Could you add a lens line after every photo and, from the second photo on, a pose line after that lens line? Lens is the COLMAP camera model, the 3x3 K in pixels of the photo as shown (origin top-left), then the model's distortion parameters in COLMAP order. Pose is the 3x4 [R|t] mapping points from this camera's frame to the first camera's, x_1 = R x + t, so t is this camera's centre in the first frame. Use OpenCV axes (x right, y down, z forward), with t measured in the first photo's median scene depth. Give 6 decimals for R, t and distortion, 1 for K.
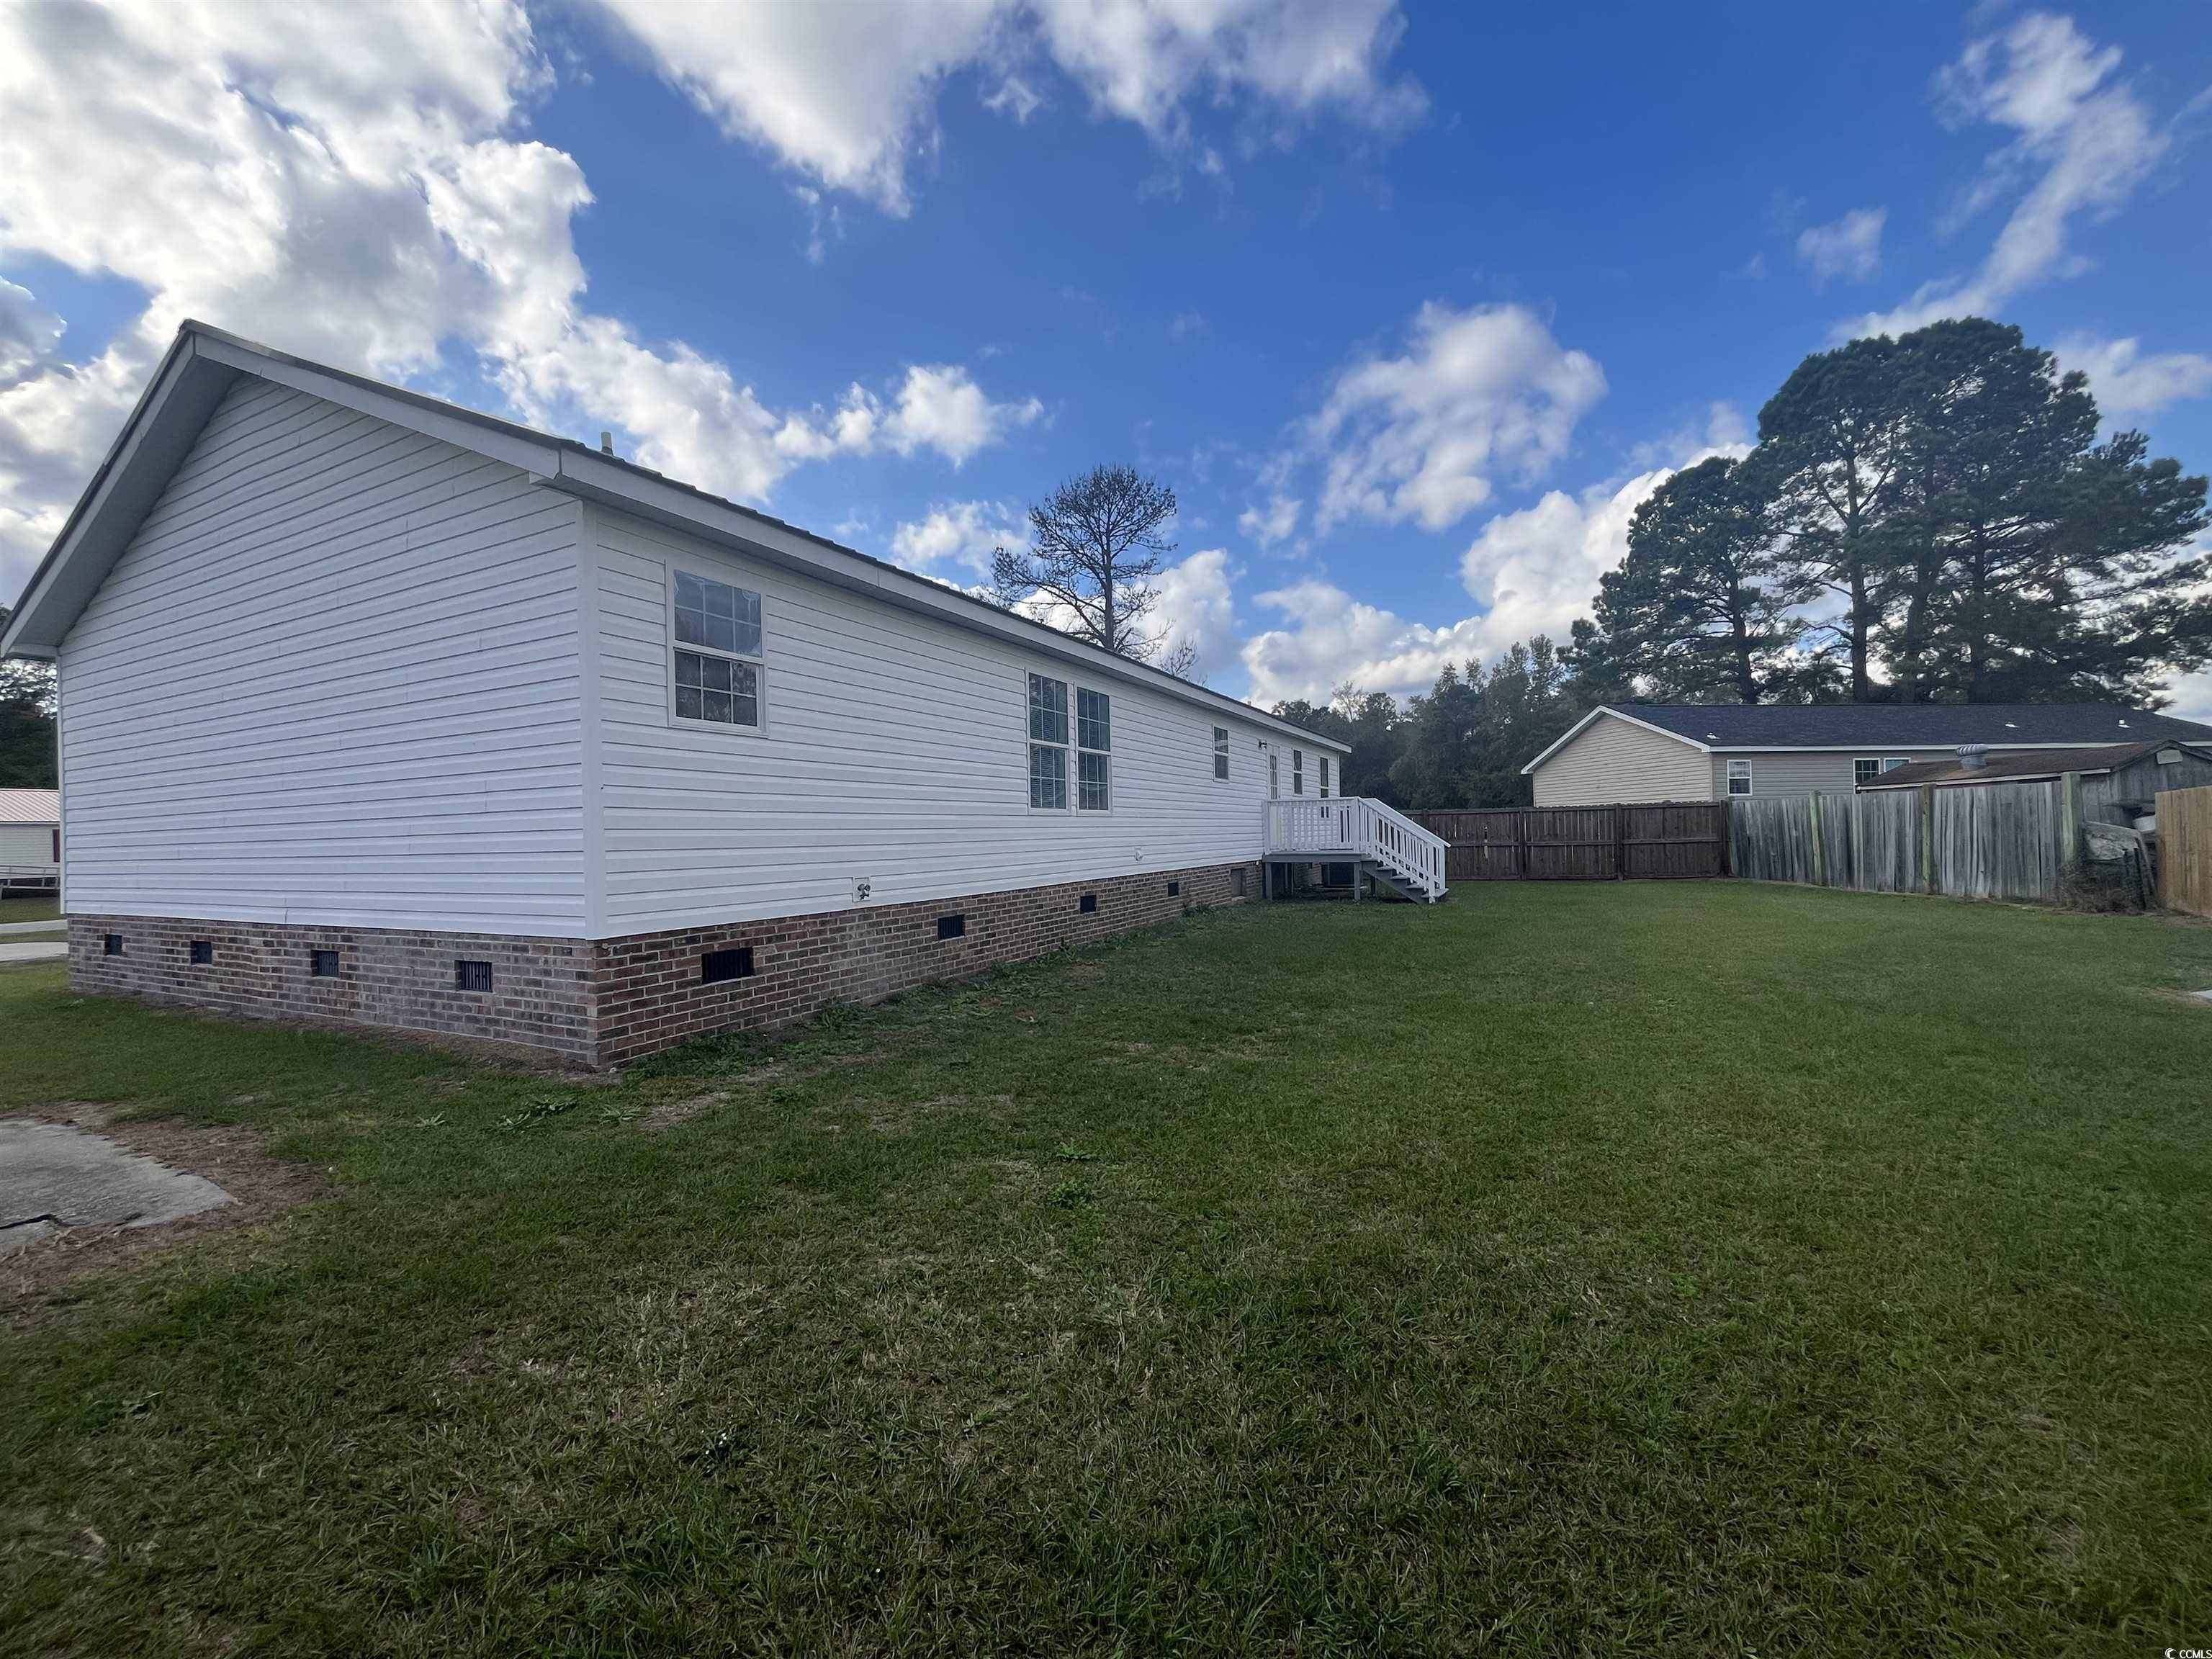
lens RADIAL K [[896.6, 0, 1121.6], [0, 896.6, 837.7], [0, 0, 1]] dist [0.000465, 0.000454]
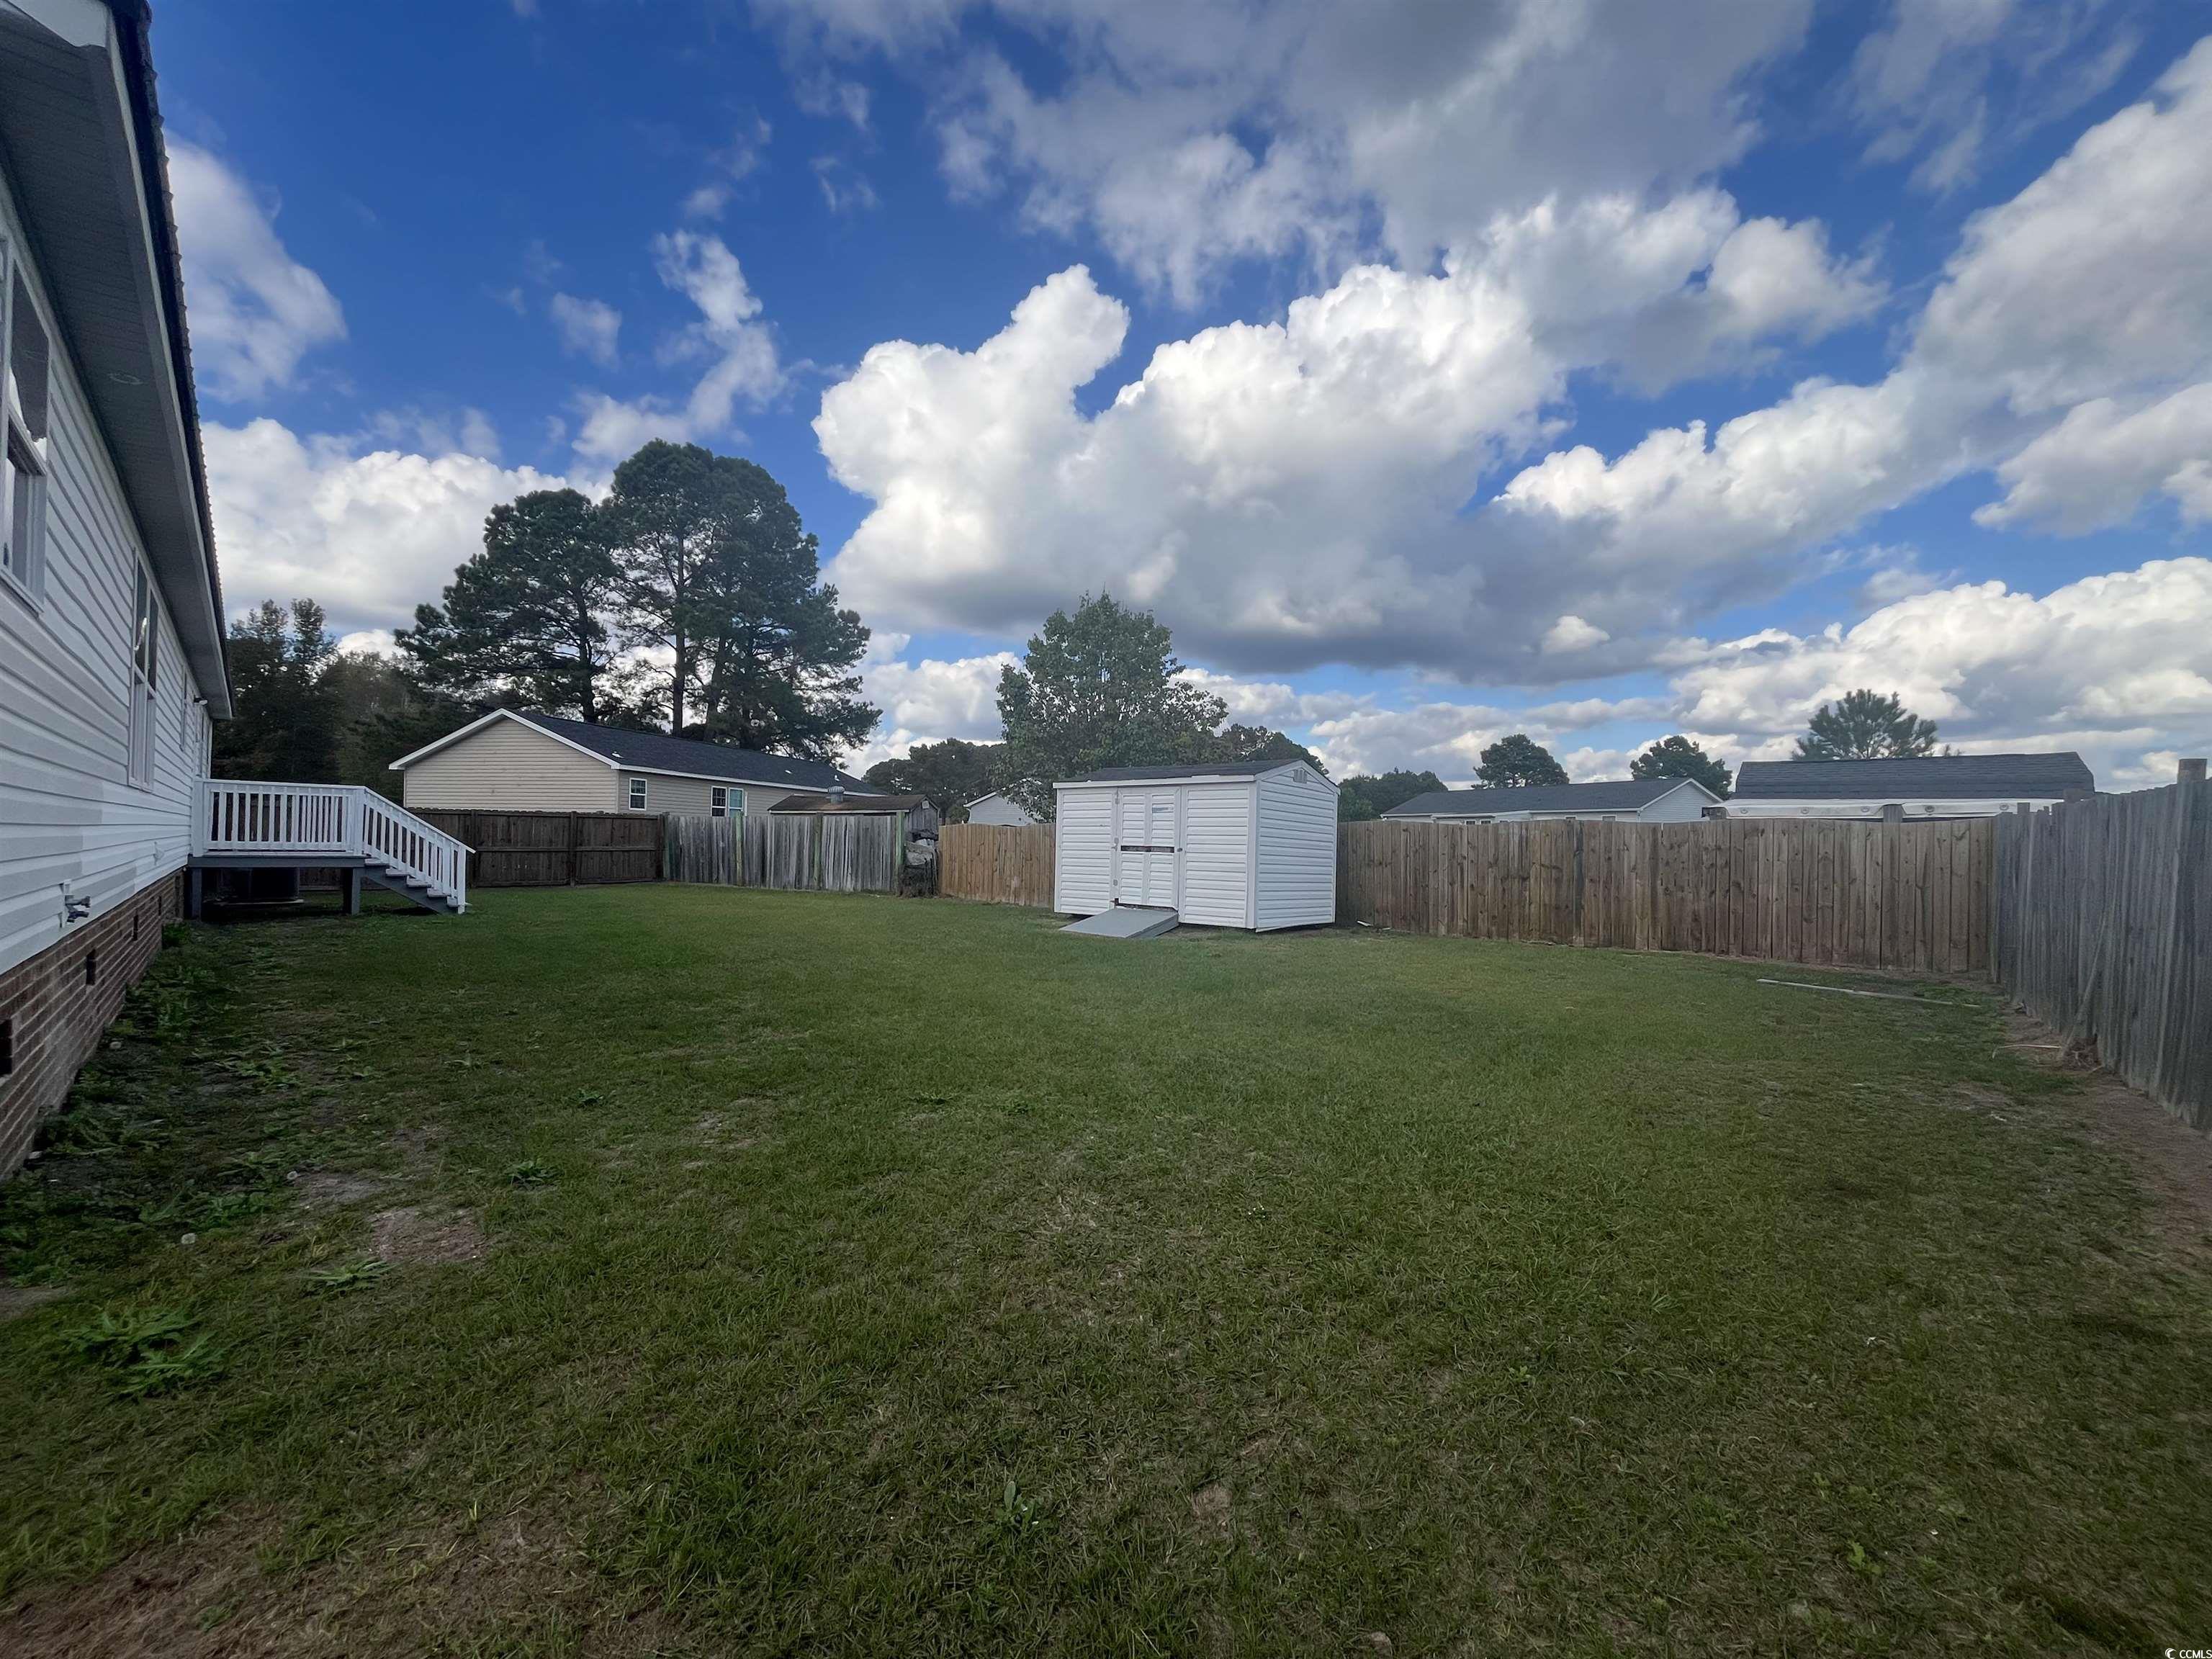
lens RADIAL K [[893.9, 0, 1106.0], [0, 893.9, 829.5], [0, 0, 1]] dist [-0.002717, -0.000361]
pose [[0.345033, 0.039936, 0.937741, -0.133876], [-0.021025, 0.999173, -0.034816, 0.003753], [-0.938355, -0.007703, 0.345587, 0.046622]]
